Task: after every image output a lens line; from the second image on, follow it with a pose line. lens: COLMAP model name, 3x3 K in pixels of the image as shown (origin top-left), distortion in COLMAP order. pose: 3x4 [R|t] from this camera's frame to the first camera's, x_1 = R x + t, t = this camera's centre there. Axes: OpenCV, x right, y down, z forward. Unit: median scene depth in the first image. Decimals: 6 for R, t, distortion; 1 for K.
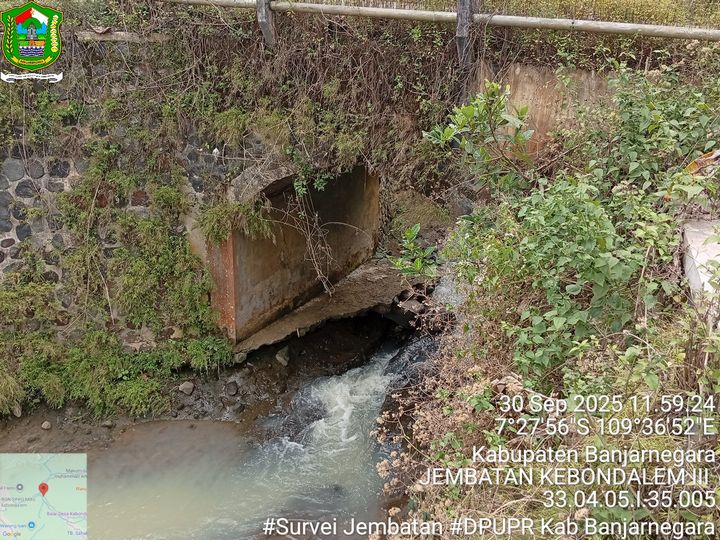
lens RADIAL K [[692.9, 0, 360.0], [0, 692.9, 270.0], [0, 0, 1]] dist [0.119759, -0.267369]
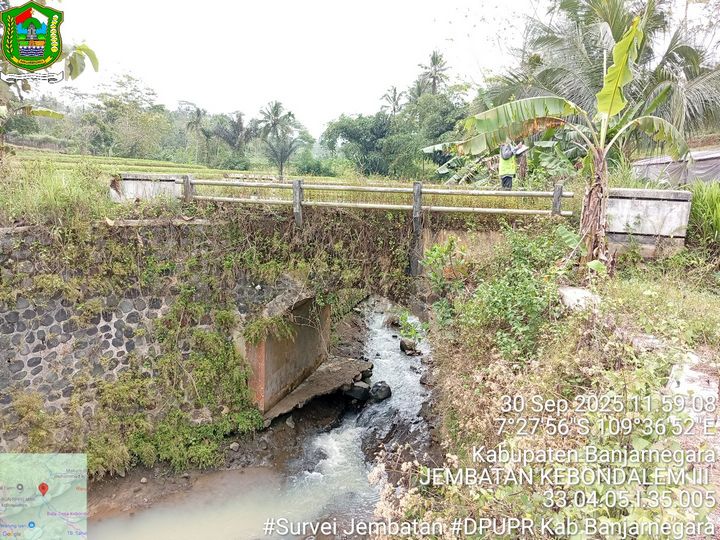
lens RADIAL K [[548.0, 0, 360.0], [0, 548.0, 270.0], [0, 0, 1]] dist [0.084241, -0.173026]
pose [[0.969853, -0.040839, 0.240246, -0.273927], [0.096548, 0.969577, -0.224942, 0.101371], [-0.223751, 0.241356, 0.944290, -0.272981]]
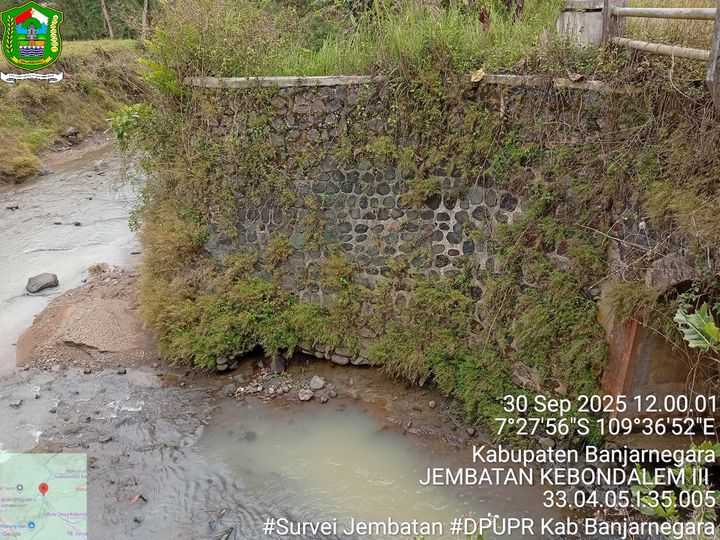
lens RADIAL K [[548.0, 0, 360.0], [0, 548.0, 270.0], [0, 0, 1]] dist [0.084241, -0.173026]
pose [[0.505605, 0.325547, -0.798988, 0.171943], [-0.301478, 0.934365, 0.189929, -0.136840], [0.808378, 0.144848, 0.570565, 0.330178]]
